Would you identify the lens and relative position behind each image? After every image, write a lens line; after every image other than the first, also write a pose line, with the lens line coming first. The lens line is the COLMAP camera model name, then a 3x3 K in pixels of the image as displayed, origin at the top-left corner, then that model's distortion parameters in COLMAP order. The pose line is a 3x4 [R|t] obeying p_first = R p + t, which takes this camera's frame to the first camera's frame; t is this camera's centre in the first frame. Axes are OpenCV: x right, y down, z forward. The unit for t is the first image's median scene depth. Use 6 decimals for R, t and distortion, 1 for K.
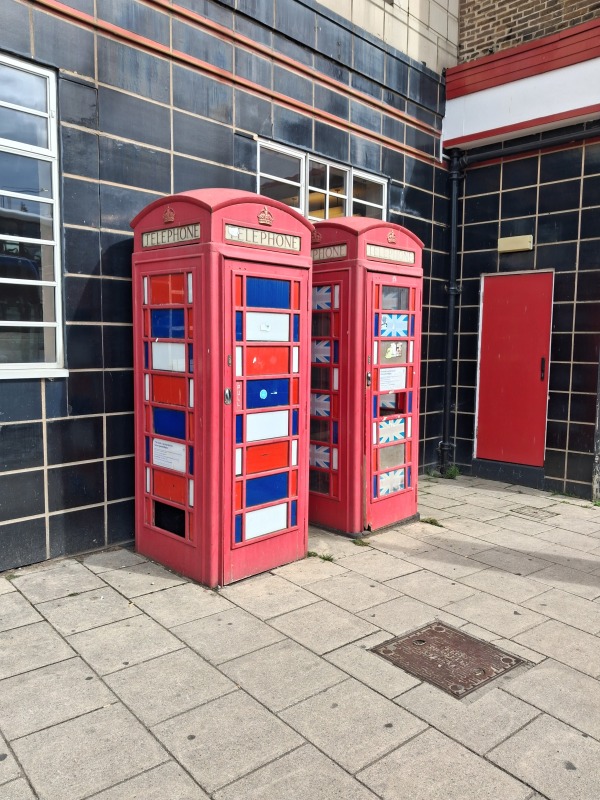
lens RADIAL K [[609.2, 0, 308.6], [0, 609.2, 397.0], [0, 0, 1]] dist [0.085586, -0.167308]
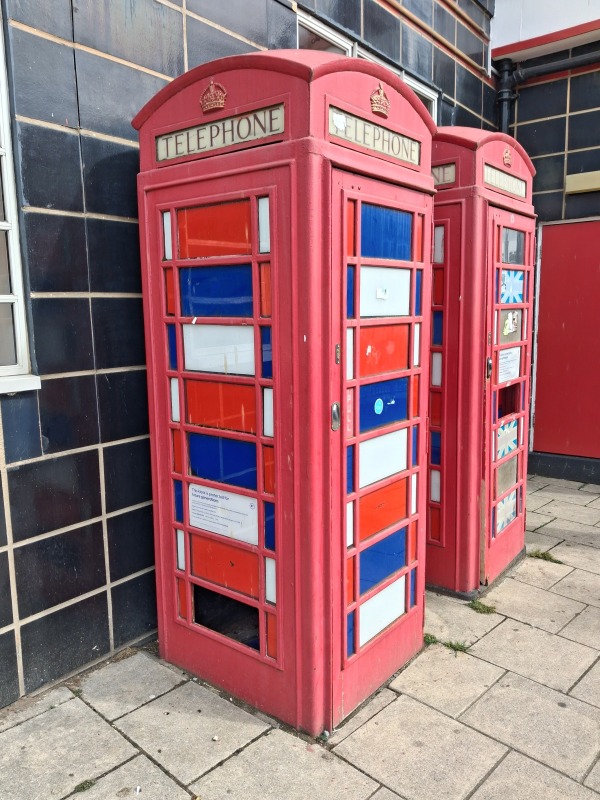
lens RADIAL K [[621.4, 0, 300.0], [0, 621.4, 400.0], [0, 0, 1]] dist [0.006025, -0.004371]
pose [[0.994855, -0.040166, 0.093010, -0.198873], [0.035214, 0.997904, 0.054284, -0.044502], [-0.094996, -0.050730, 0.994184, 0.386660]]
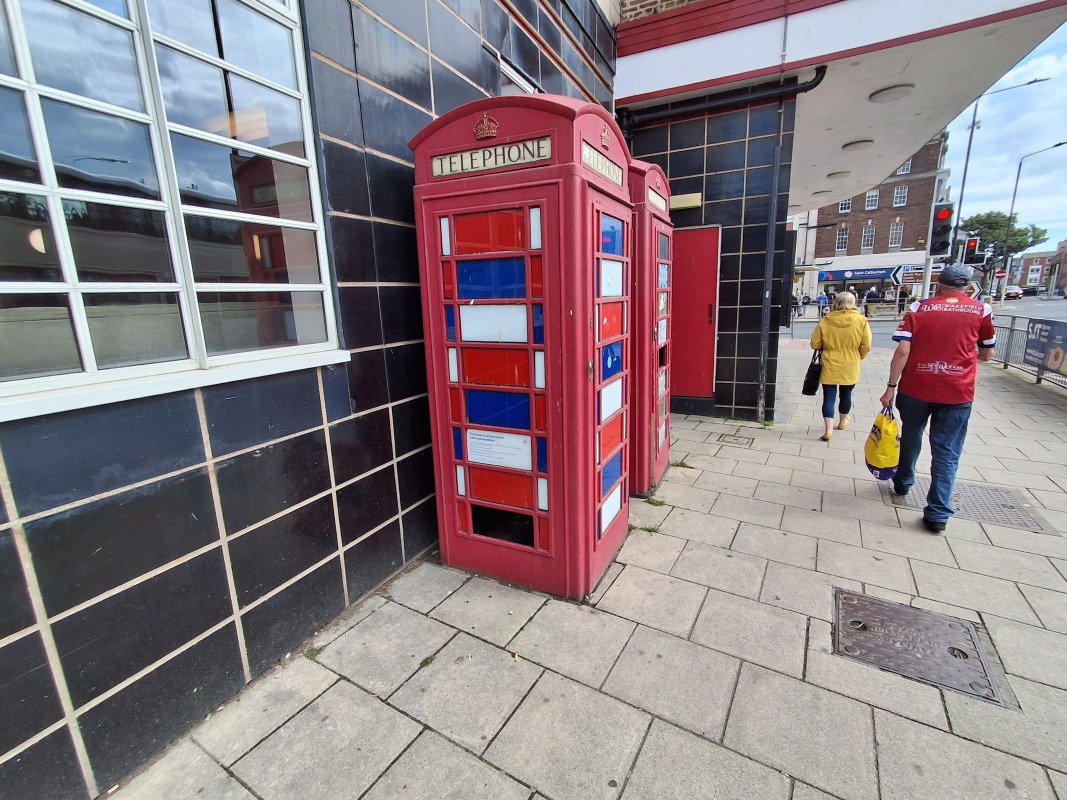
lens RADIAL K [[478.5, 0, 543.5], [0, 478.5, 388.3], [0, 0, 1]] dist [0.009984, 0.000230]
pose [[0.947981, -0.101676, 0.301651, -0.342278], [0.072091, 0.991570, 0.107668, -0.043896], [-0.310055, -0.080321, 0.947320, 0.391569]]
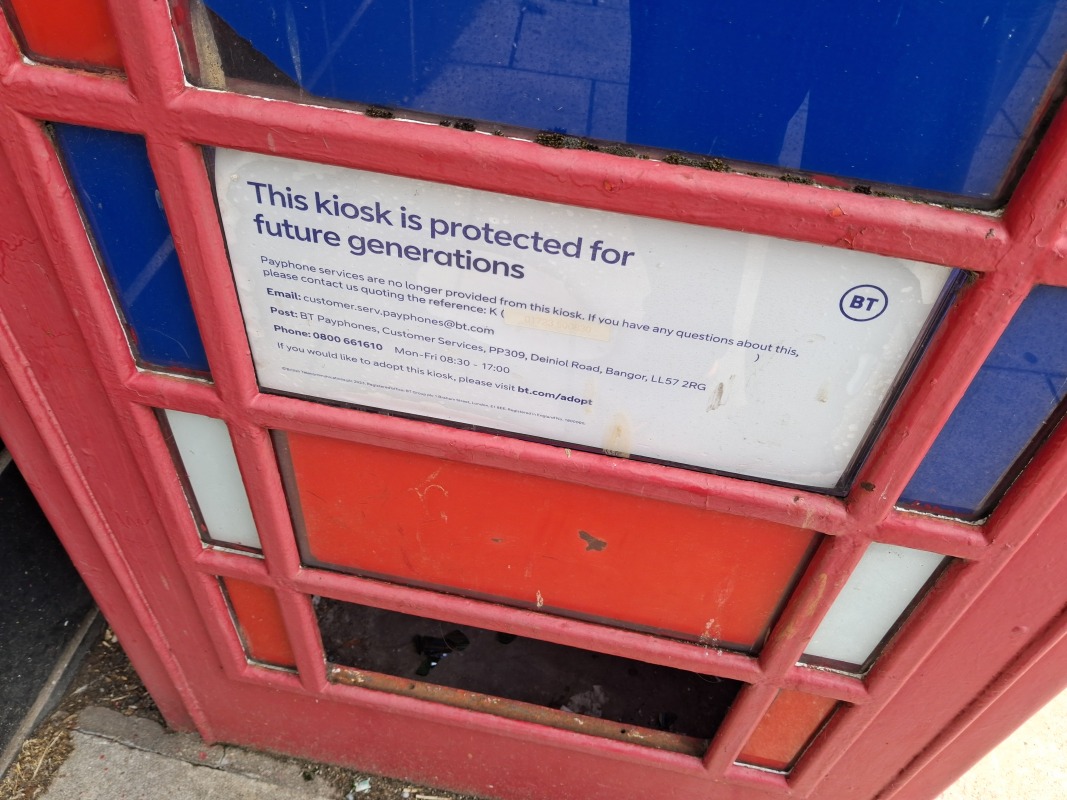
lens RADIAL K [[812.5, 0, 565.6], [0, 812.5, 393.3], [0, 0, 1]] dist [0.085586, -0.167308]
pose [[0.825719, -0.354552, 0.438726, -0.273749], [-0.024528, 0.754468, 0.655879, 0.022007], [-0.563548, -0.552333, 0.614282, 0.899510]]
